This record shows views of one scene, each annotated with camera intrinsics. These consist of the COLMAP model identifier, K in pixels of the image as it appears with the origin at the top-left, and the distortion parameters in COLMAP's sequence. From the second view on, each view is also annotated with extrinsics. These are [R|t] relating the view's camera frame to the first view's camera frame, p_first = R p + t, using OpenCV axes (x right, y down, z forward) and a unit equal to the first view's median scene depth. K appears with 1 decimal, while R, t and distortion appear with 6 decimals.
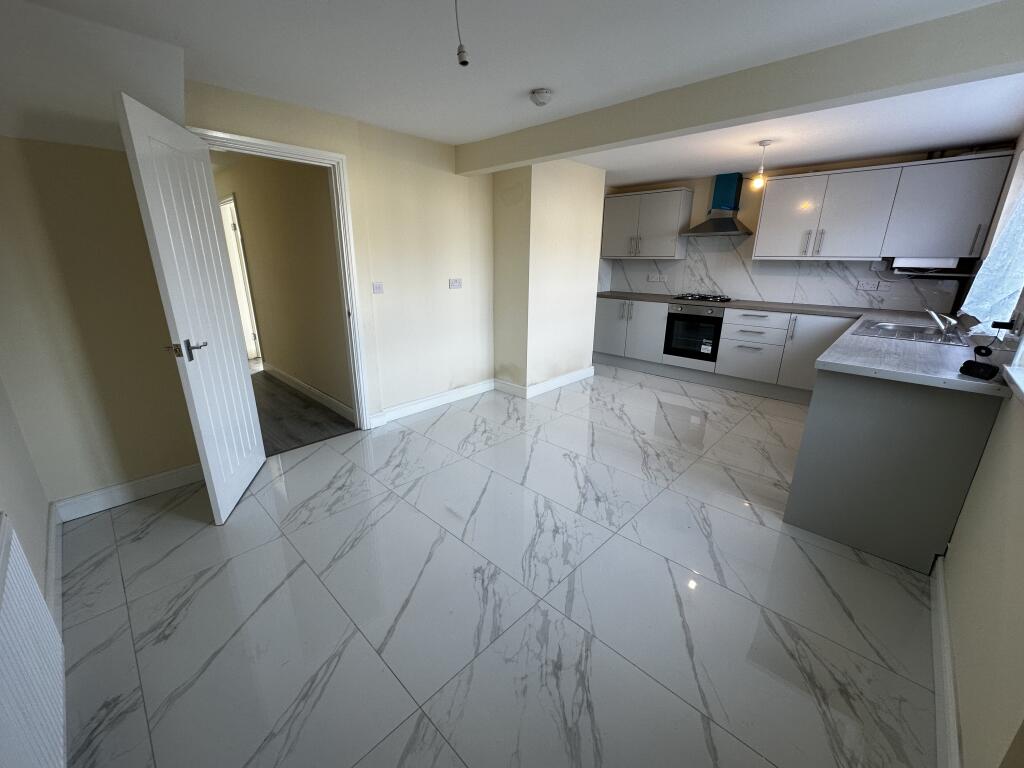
lens RADIAL K [[403.0, 0, 515.3], [0, 403.0, 386.4], [0, 0, 1]] dist [-0.000428, 0.000078]
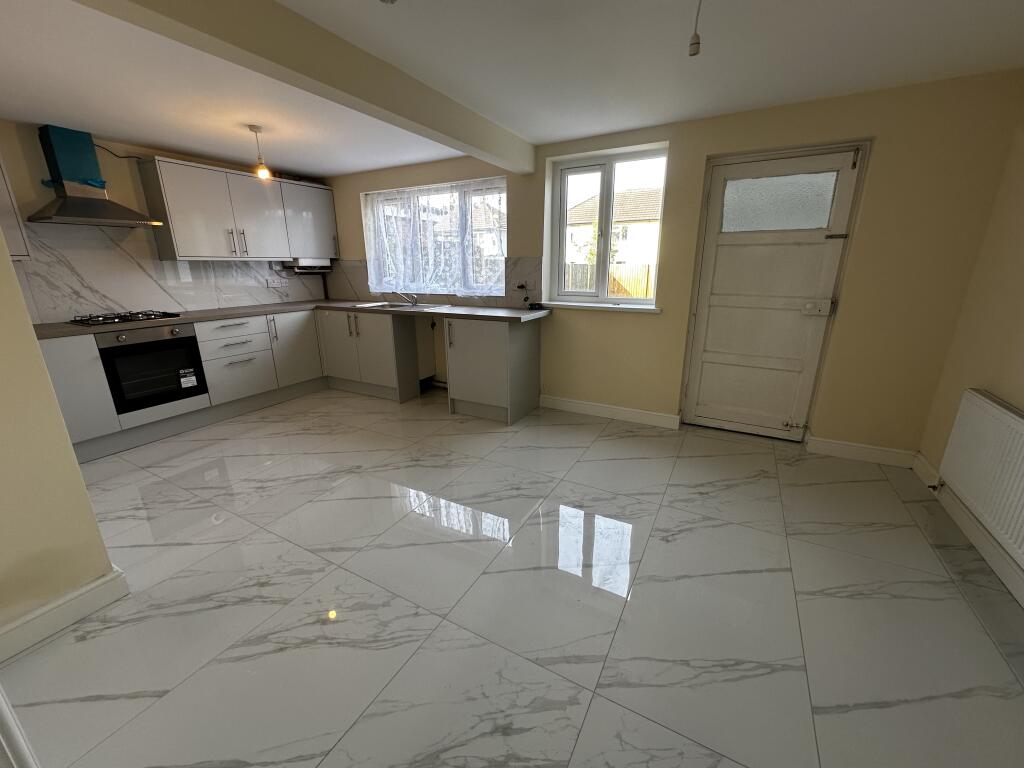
lens RADIAL K [[409.6, 0, 512.0], [0, 409.6, 384.0], [0, 0, 1]] dist [-0.002121, 0.000153]
pose [[-0.248315, -0.275771, 0.928596, -0.398338], [0.300551, 0.889378, 0.344494, -0.184561], [-0.920874, 0.364633, -0.137963, 0.617218]]
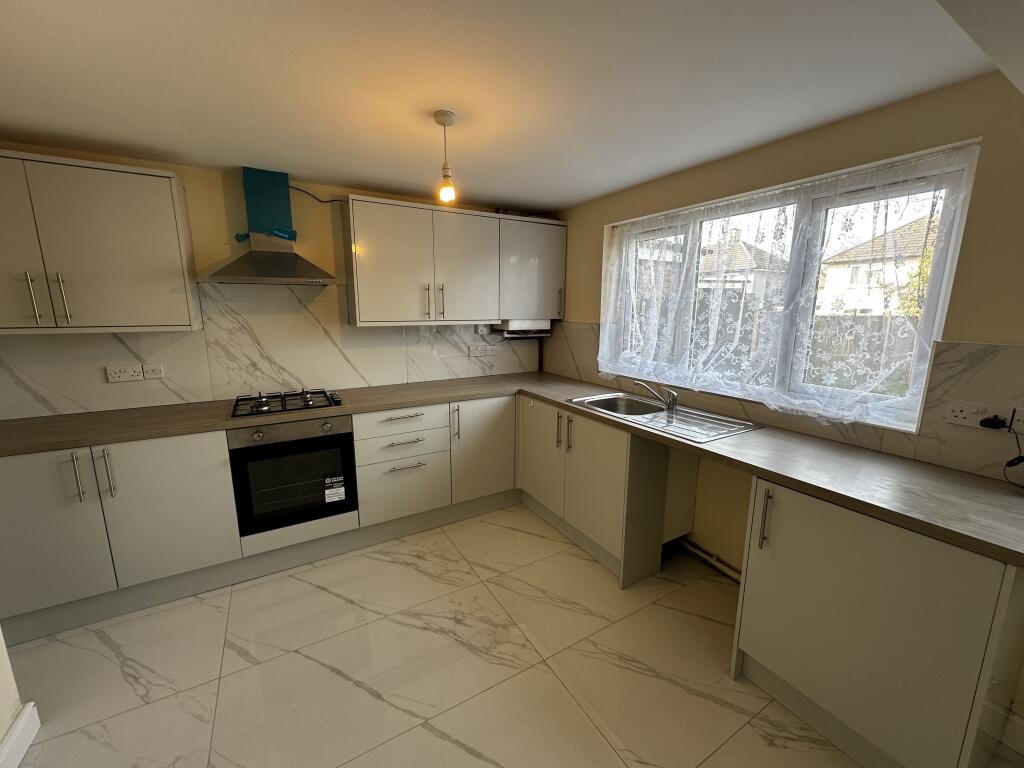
lens RADIAL K [[409.6, 0, 512.0], [0, 409.6, 384.0], [0, 0, 1]] dist [-0.002121, 0.000153]
pose [[0.283173, -0.182604, 0.941525, 0.069887], [0.291115, 0.951754, 0.097032, -0.234193], [-0.913819, 0.246615, 0.322670, 0.638766]]
